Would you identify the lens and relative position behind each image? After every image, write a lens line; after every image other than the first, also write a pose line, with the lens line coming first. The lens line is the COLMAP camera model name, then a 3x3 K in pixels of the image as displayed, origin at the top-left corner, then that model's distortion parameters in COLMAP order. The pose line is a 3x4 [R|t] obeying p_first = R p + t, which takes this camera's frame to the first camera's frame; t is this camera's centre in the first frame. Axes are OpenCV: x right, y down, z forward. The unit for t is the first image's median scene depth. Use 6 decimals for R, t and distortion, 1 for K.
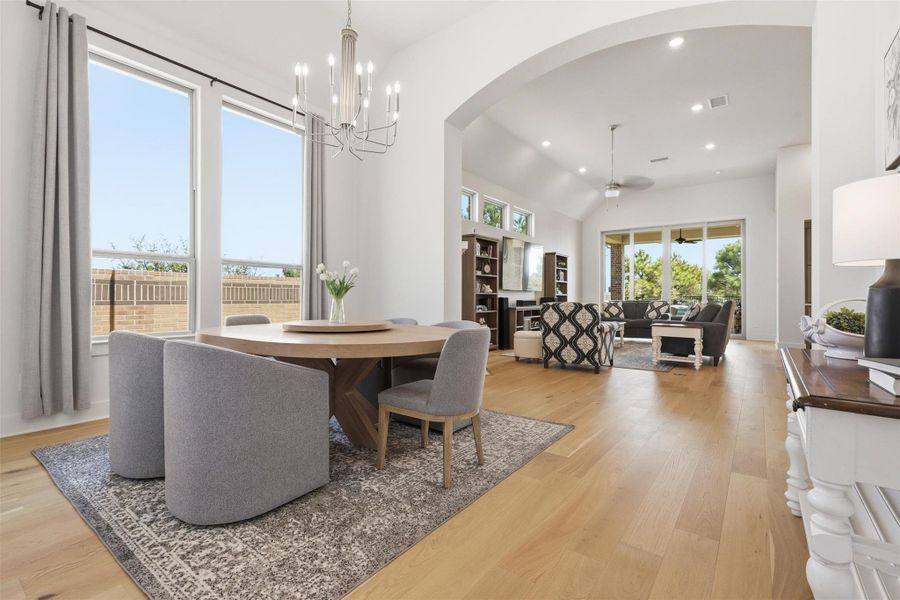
lens RADIAL K [[408.9, 0, 450.2], [0, 408.9, 297.0], [0, 0, 1]] dist [0.000961, 0.000906]
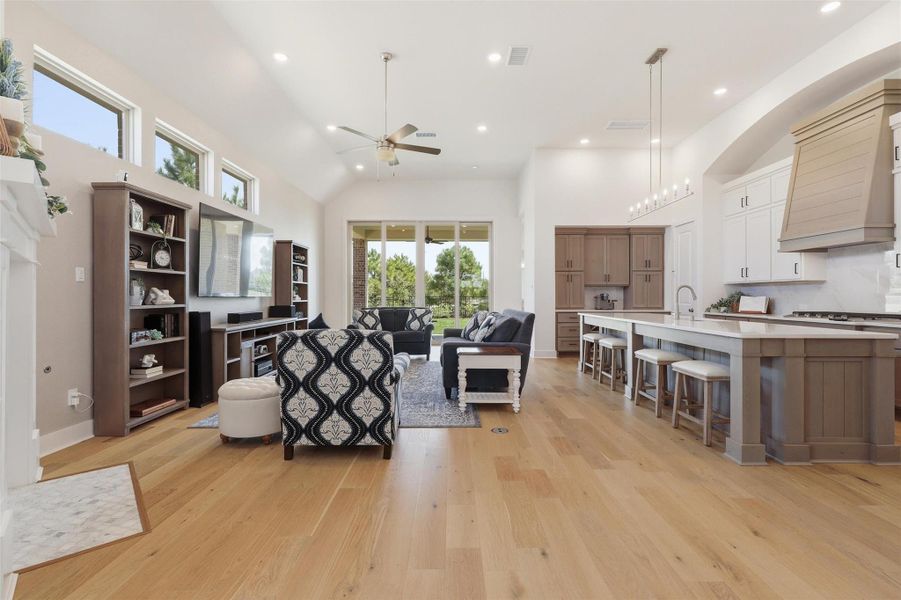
lens RADIAL K [[409.7, 0, 453.0], [0, 409.7, 295.9], [0, 0, 1]] dist [0.000051, -0.000153]
pose [[0.795456, -0.003765, 0.606000, 0.068365], [0.002232, 0.999992, 0.003283, -0.021959], [-0.606008, -0.001258, 0.795458, 0.360296]]
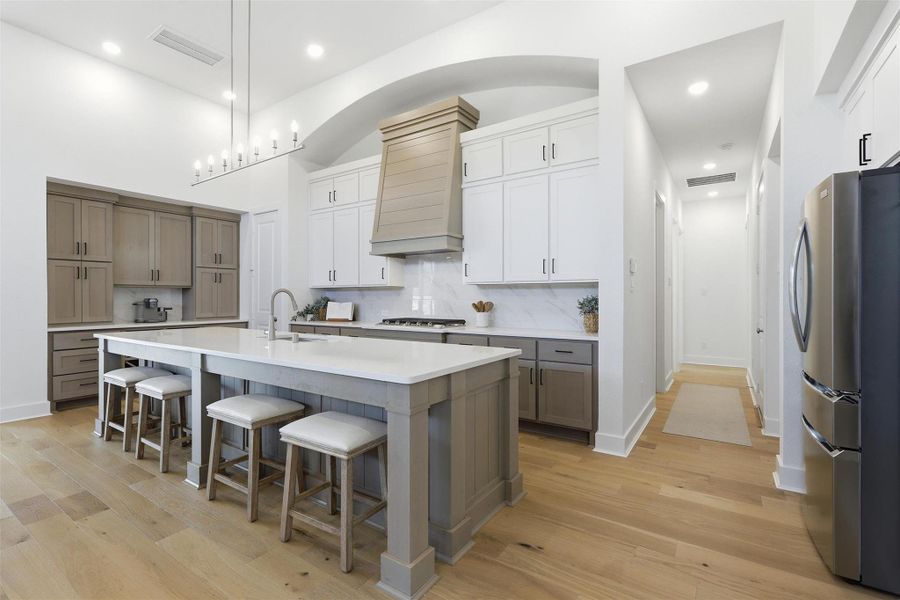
lens RADIAL K [[408.9, 0, 450.2], [0, 408.9, 297.0], [0, 0, 1]] dist [0.000961, 0.000906]
pose [[-0.057156, -0.002537, 0.998362, 0.282561], [-0.001079, 0.999996, 0.002480, -0.028305], [-0.998365, -0.000935, -0.057159, 0.487619]]
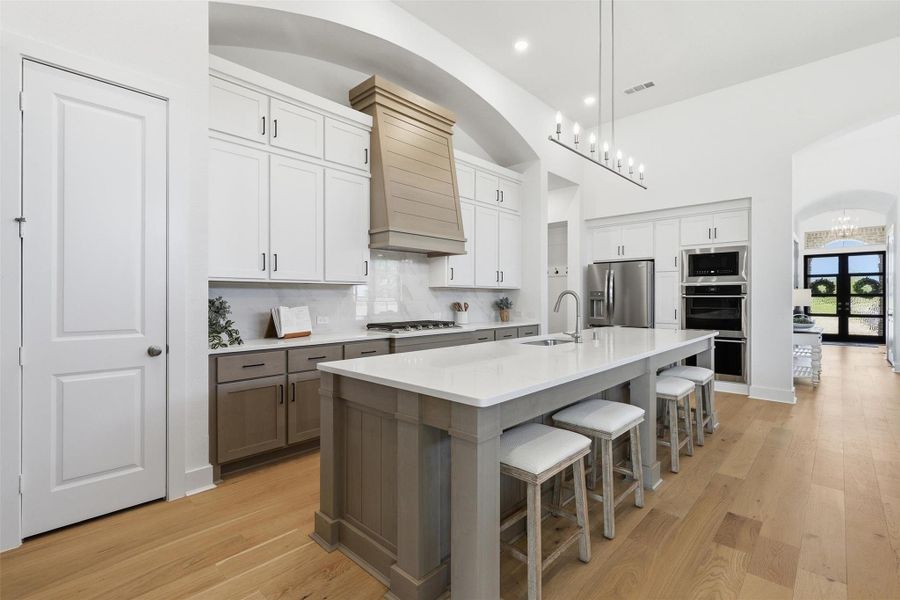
lens RADIAL K [[408.9, 0, 450.2], [0, 408.9, 297.0], [0, 0, 1]] dist [0.000961, 0.000906]
pose [[-0.993453, -0.004867, 0.114134, 0.771504], [-0.004900, 0.999988, -0.000009, -0.028534], [-0.114133, -0.000568, -0.993465, 1.047553]]
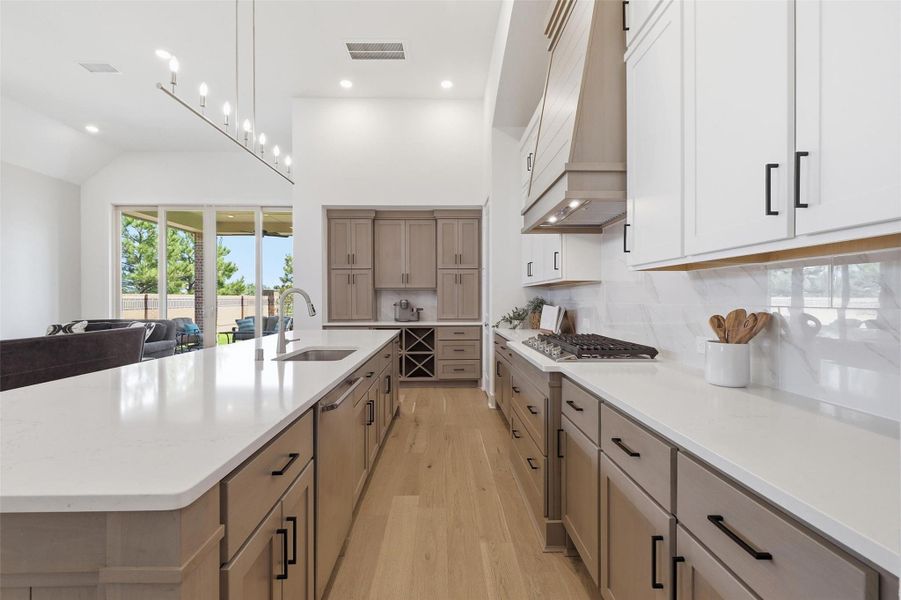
lens RADIAL K [[409.7, 0, 453.0], [0, 409.7, 295.9], [0, 0, 1]] dist [0.000051, -0.000153]
pose [[0.782706, 0.001642, 0.622390, 0.599819], [0.001620, 0.999988, -0.004675, -0.027103], [-0.622390, 0.004668, 0.782694, 0.300485]]
